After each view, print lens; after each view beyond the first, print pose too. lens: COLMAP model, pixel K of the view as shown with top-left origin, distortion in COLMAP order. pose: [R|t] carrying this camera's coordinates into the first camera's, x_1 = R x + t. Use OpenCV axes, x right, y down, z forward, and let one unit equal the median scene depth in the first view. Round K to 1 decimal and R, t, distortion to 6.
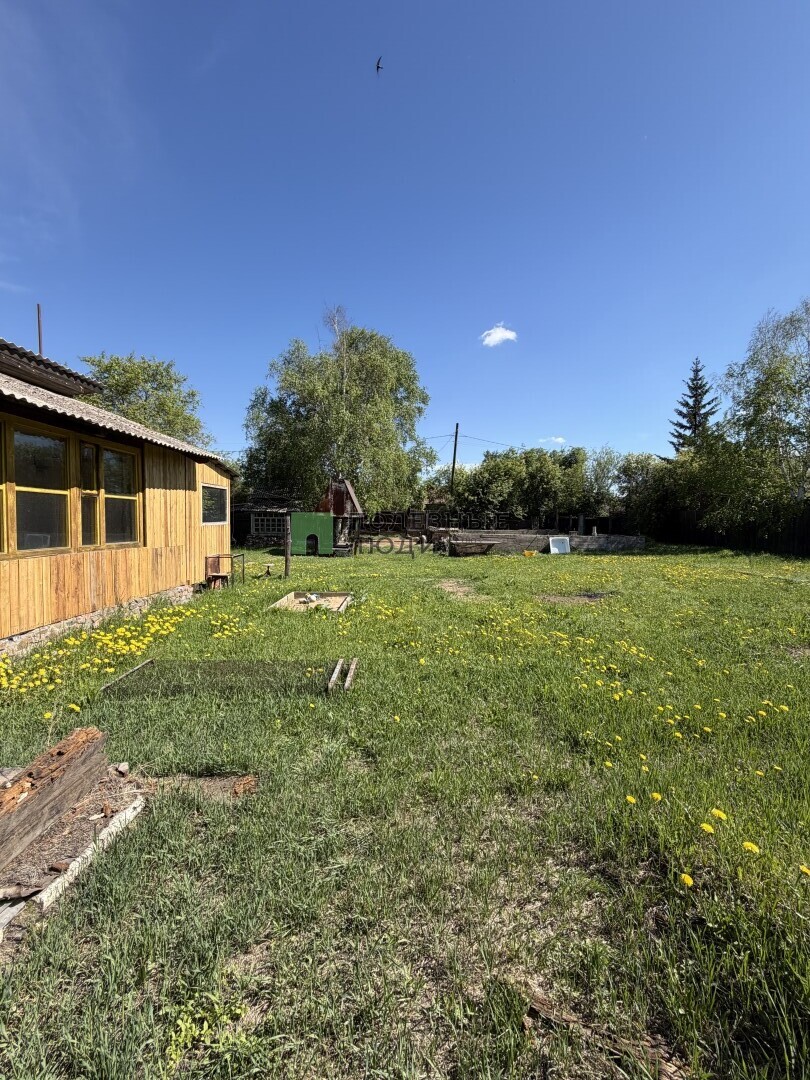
lens RADIAL K [[426.7, 0, 404.7], [0, 426.7, 536.9], [0, 0, 1]] dist [0.002553, -0.000183]
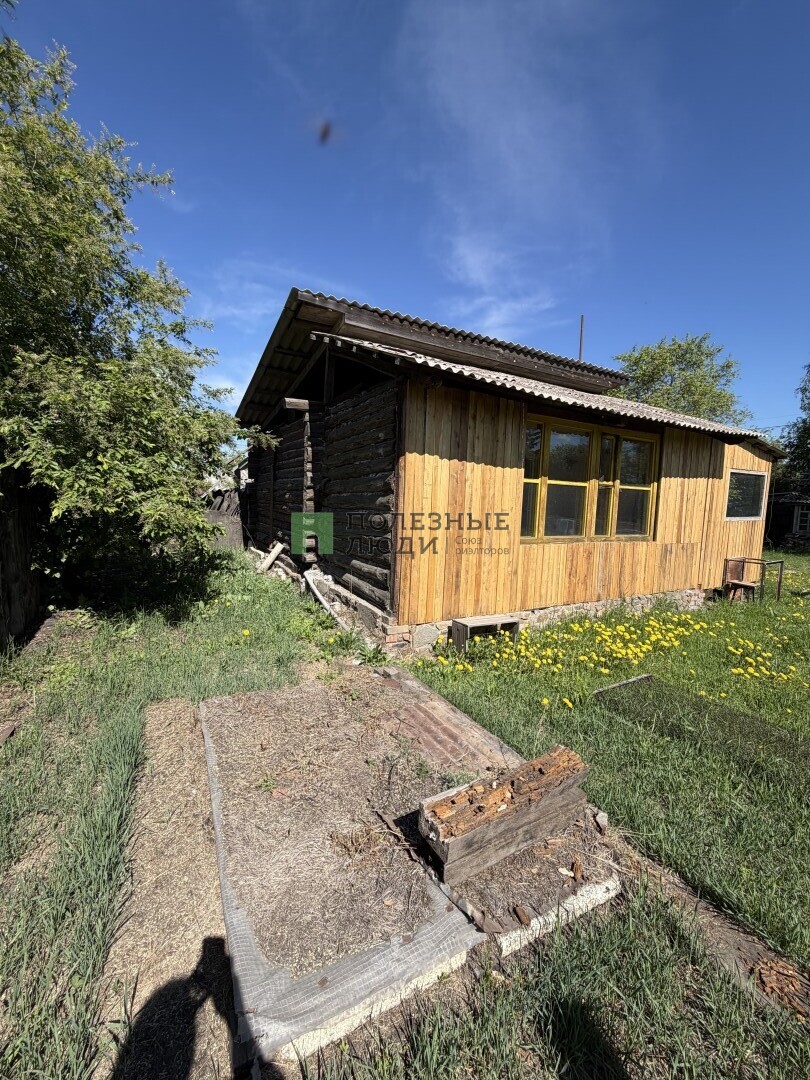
lens RADIAL K [[426.7, 0, 404.7], [0, 426.7, 536.9], [0, 0, 1]] dist [0.002553, -0.000183]
pose [[0.472246, 0.087201, -0.877143, -0.063035], [-0.065040, 0.995829, 0.063984, -0.012309], [0.879064, 0.026834, 0.475948, 0.100922]]
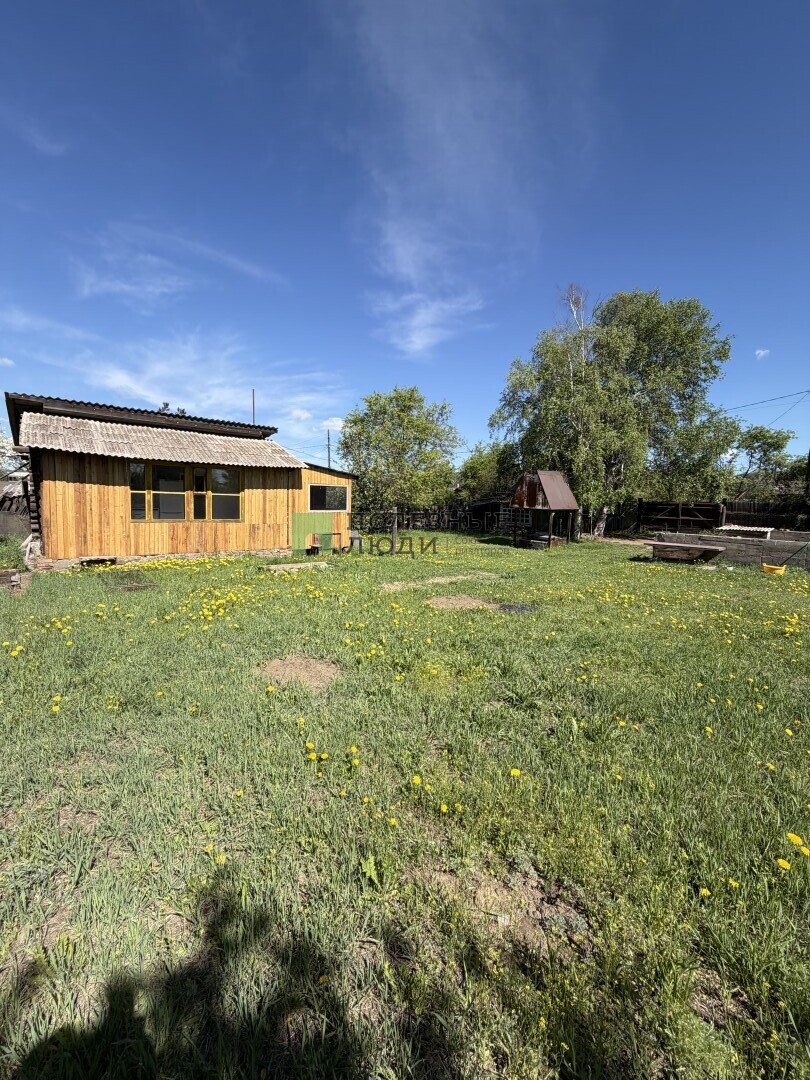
lens RADIAL K [[426.7, 0, 404.7], [0, 426.7, 536.9], [0, 0, 1]] dist [0.002553, -0.000183]
pose [[0.630490, 0.067111, -0.773291, 1.388445], [-0.050840, 0.997686, 0.045134, -0.037036], [0.774531, 0.010857, 0.632443, 0.473824]]
